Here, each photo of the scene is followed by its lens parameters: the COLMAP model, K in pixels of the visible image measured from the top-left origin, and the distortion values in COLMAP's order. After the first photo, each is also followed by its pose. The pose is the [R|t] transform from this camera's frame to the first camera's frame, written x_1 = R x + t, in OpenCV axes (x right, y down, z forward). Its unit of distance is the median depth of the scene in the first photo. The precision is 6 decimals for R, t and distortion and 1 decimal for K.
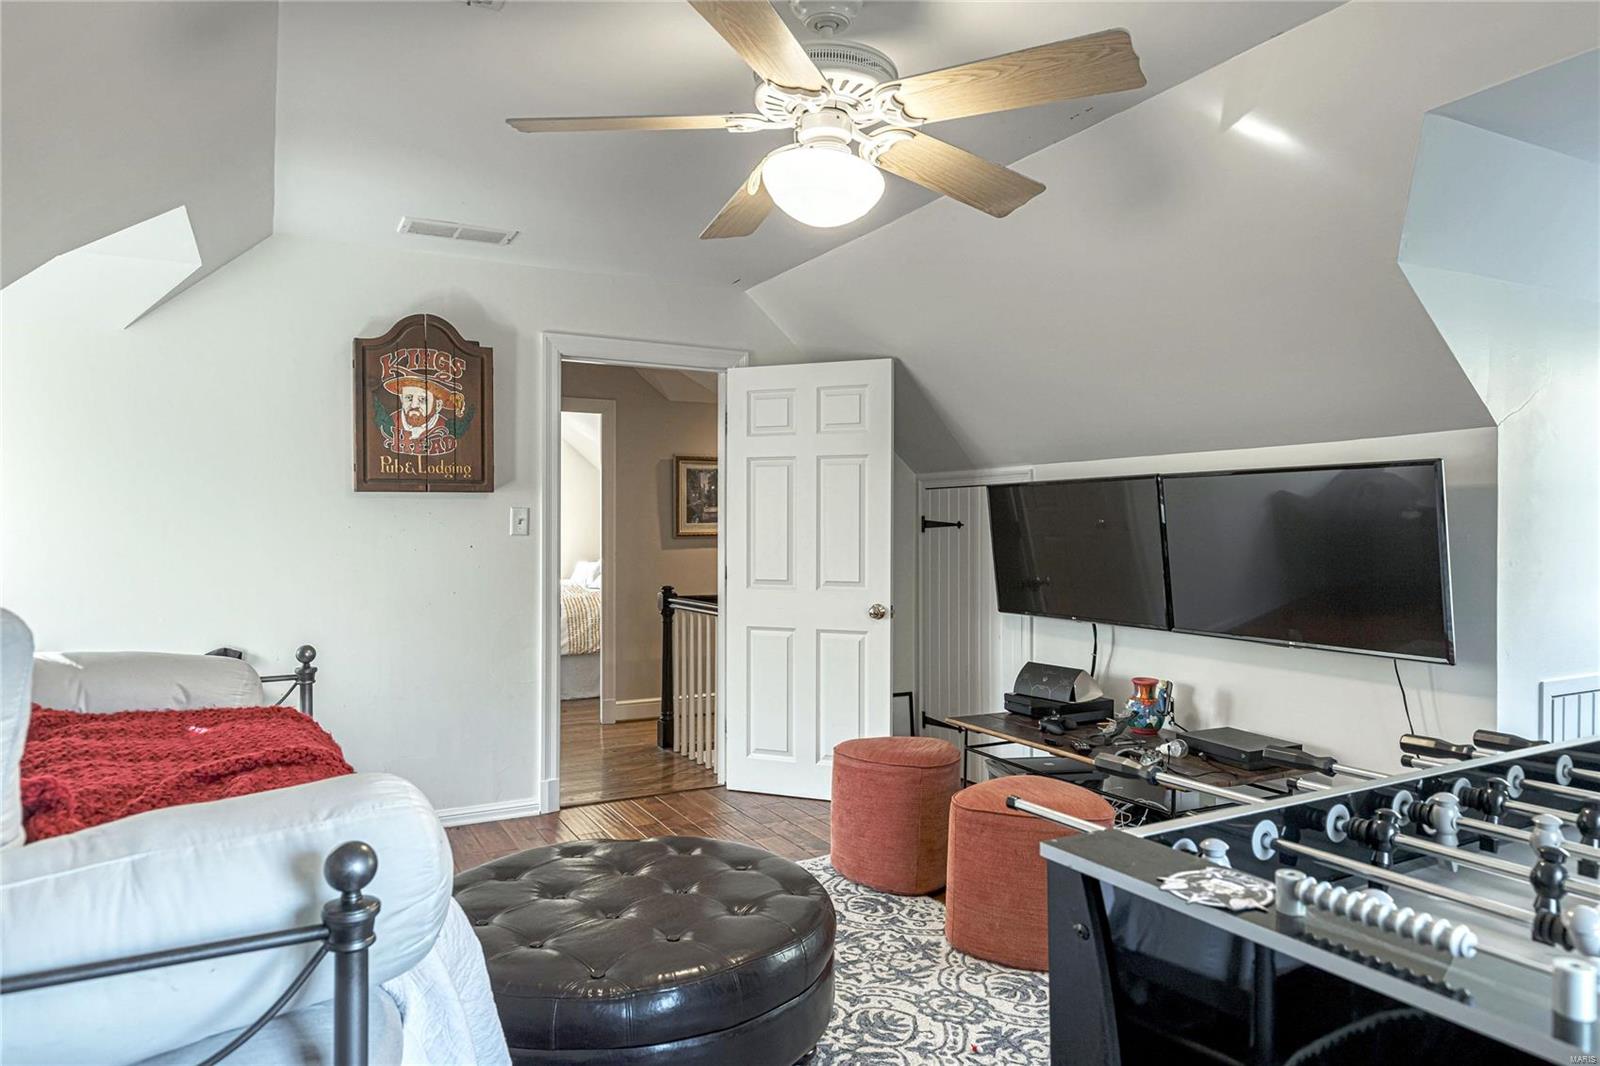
lens RADIAL K [[1031.2, 0, 804.9], [0, 1031.2, 532.1], [0, 0, 1]] dist [0.002324, -0.000115]
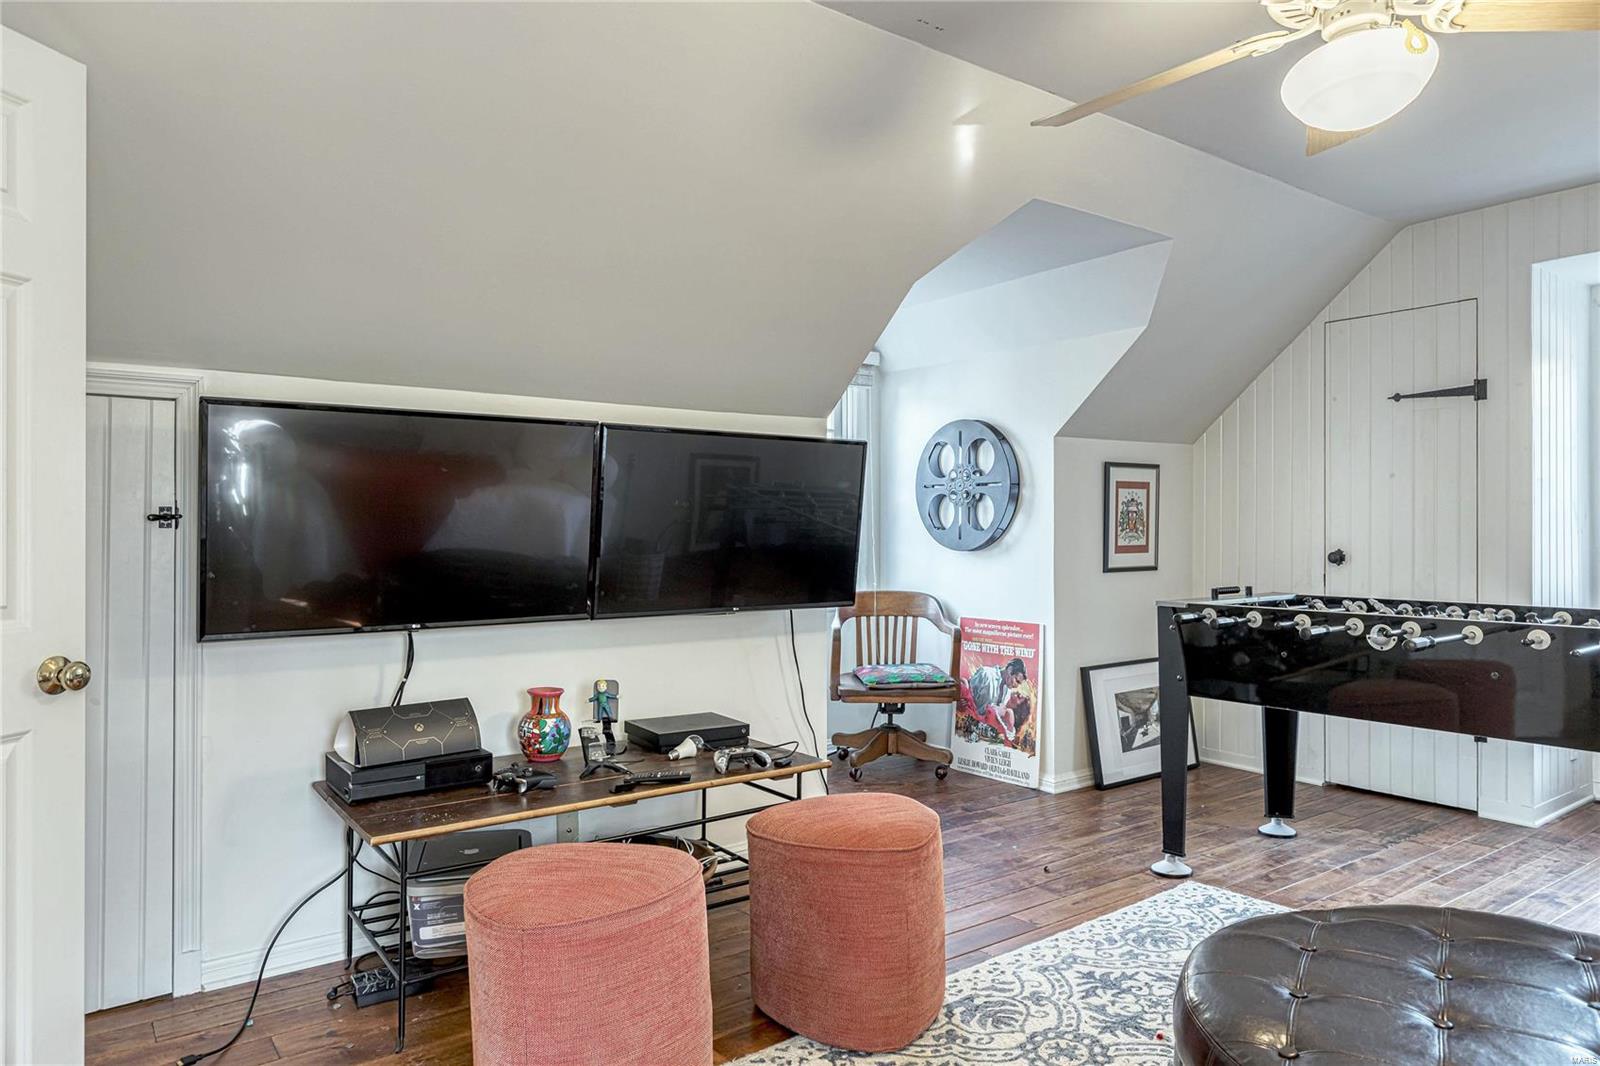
lens RADIAL K [[1031.2, 0, 808.8], [0, 1031.2, 525.2], [0, 0, 1]] dist [0.002324, -0.000115]
pose [[-0.157057, 0.002941, 0.987585, -0.654723], [0.002817, 0.999993, -0.002530, 0.036512], [-0.987585, 0.002385, -0.157064, 1.348355]]
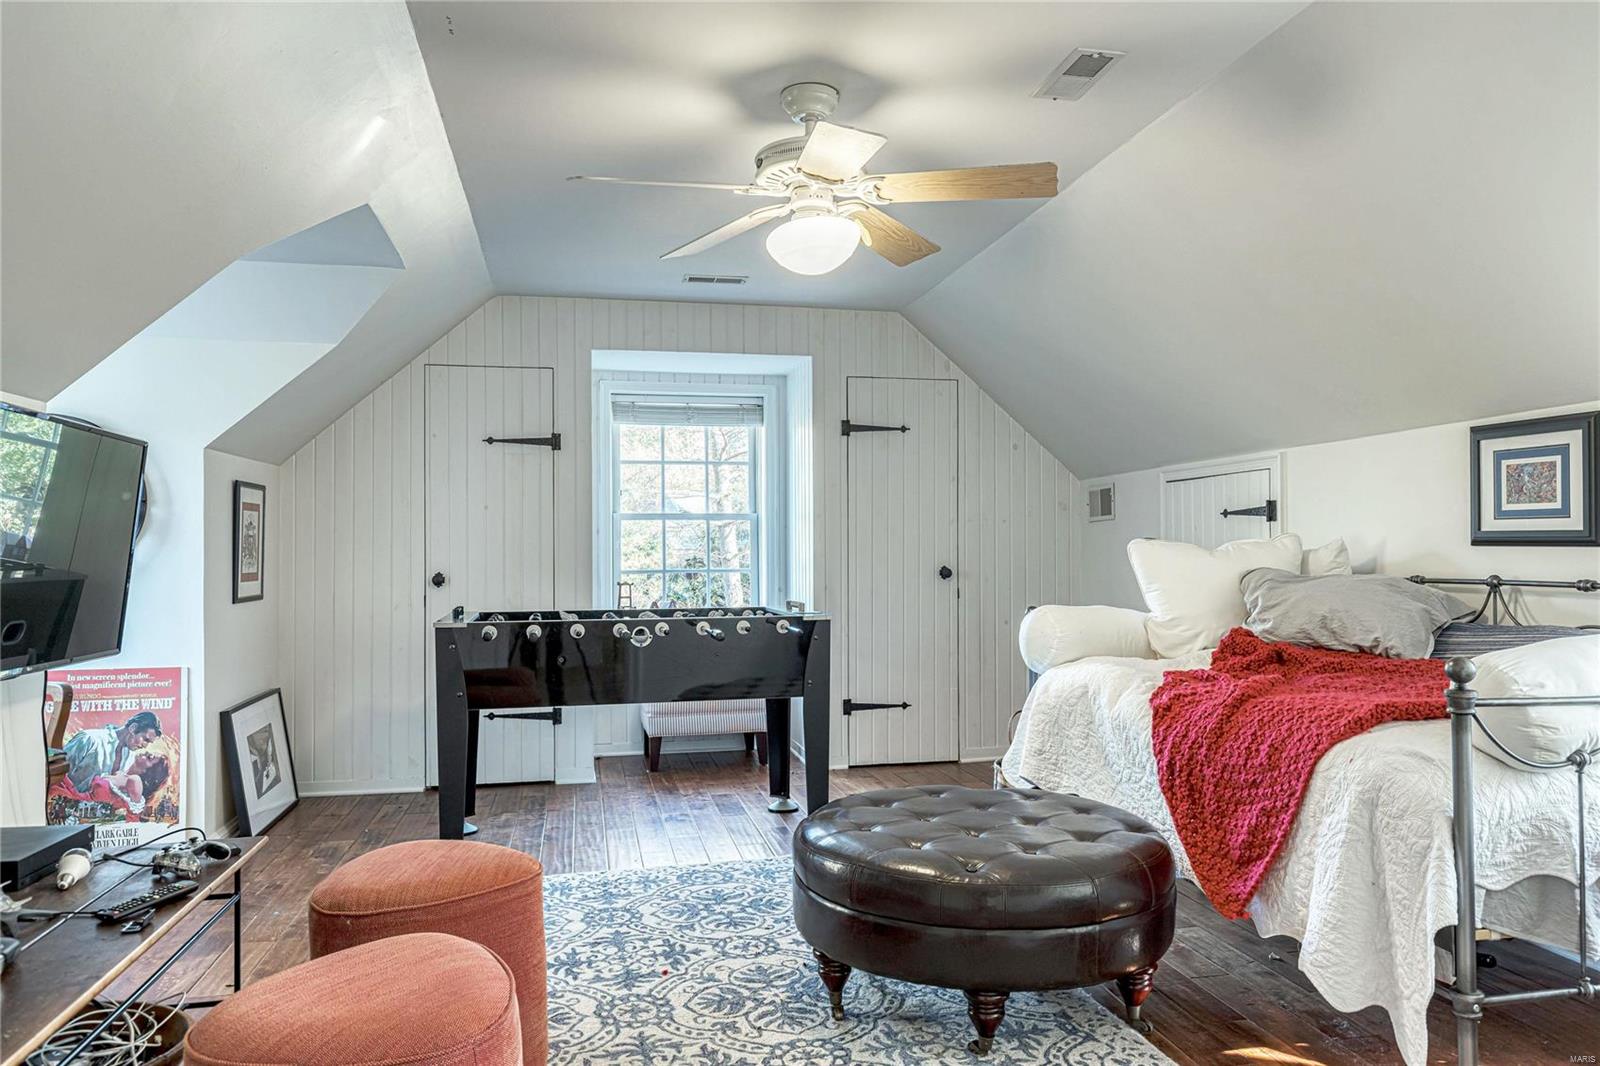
lens RADIAL K [[1083.3, 0, 801.8], [0, 1083.3, 537.4], [0, 0, 1]] dist [-0.000854, 0.000145]
pose [[-0.960776, 0.010871, 0.277111, -0.285643], [0.007669, 0.999891, -0.012637, 0.040720], [-0.277218, -0.010016, -0.960755, 1.934428]]
